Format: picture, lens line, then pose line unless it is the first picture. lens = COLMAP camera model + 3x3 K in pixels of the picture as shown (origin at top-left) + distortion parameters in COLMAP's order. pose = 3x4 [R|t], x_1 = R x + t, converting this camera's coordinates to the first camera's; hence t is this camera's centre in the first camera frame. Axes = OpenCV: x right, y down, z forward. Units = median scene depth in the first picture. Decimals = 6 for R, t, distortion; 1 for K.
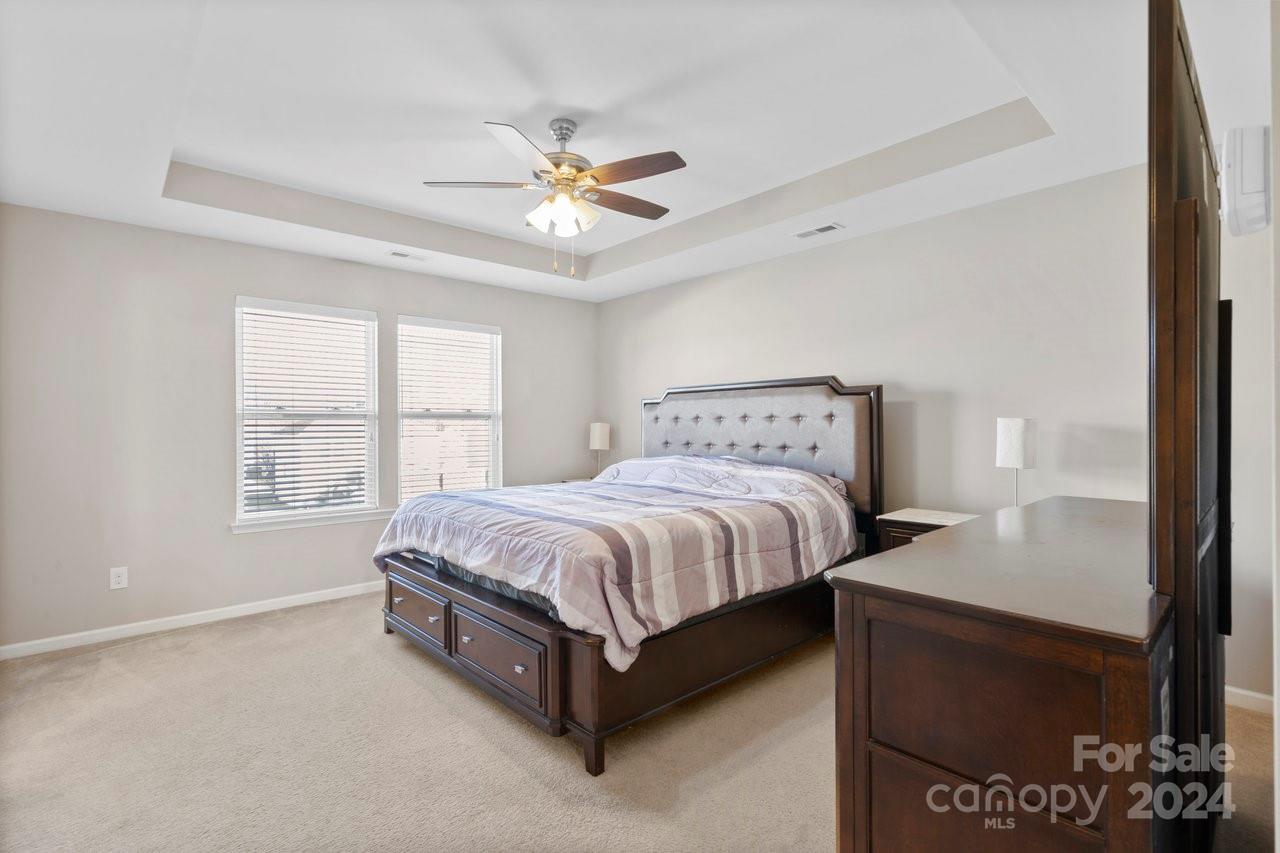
lens RADIAL K [[599.4, 0, 622.8], [0, 599.4, 429.3], [0, 0, 1]] dist [0.001358, 0.000364]
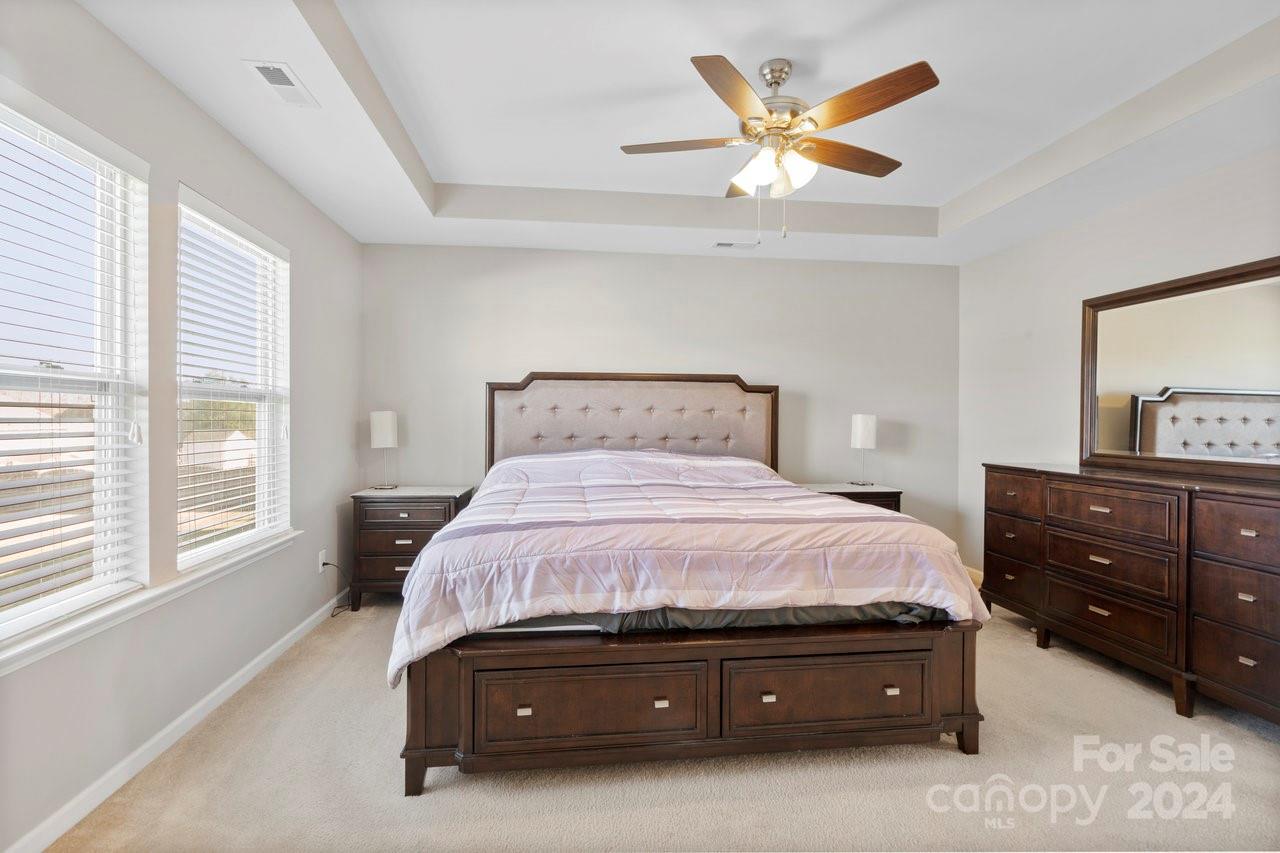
lens RADIAL K [[599.4, 0, 622.8], [0, 599.4, 429.3], [0, 0, 1]] dist [0.001358, 0.000364]
pose [[0.571490, -0.006858, 0.820581, -0.672838], [-0.006262, 0.999900, 0.012718, 0.001579], [-0.820585, -0.012407, 0.571389, 0.490328]]
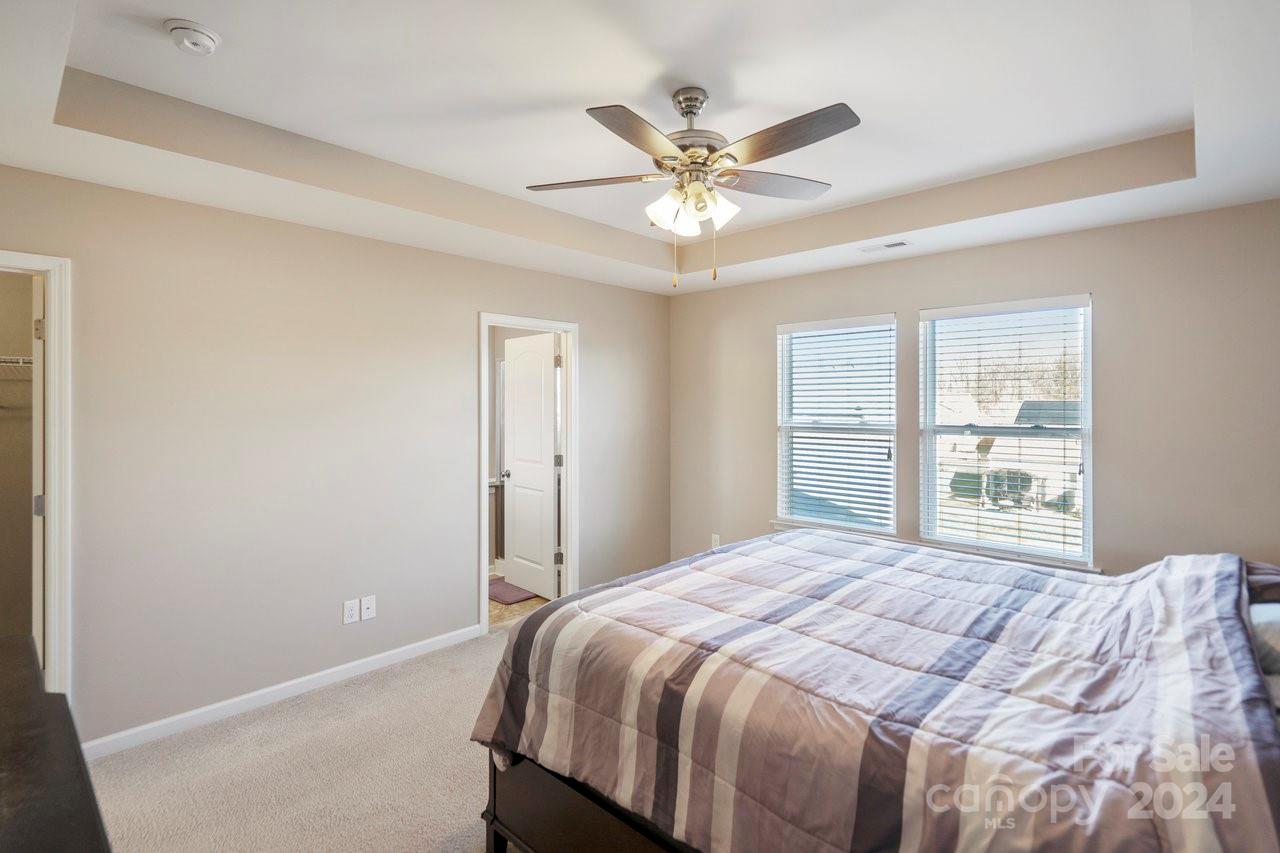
lens RADIAL K [[602.0, 0, 641.2], [0, 602.0, 401.3], [0, 0, 1]] dist [0.001151, 0.000193]
pose [[0.098215, -0.000473, -0.995165, 0.493590], [-0.002321, 0.999997, -0.000704, -0.073801], [0.995163, 0.002379, 0.098213, 0.618170]]
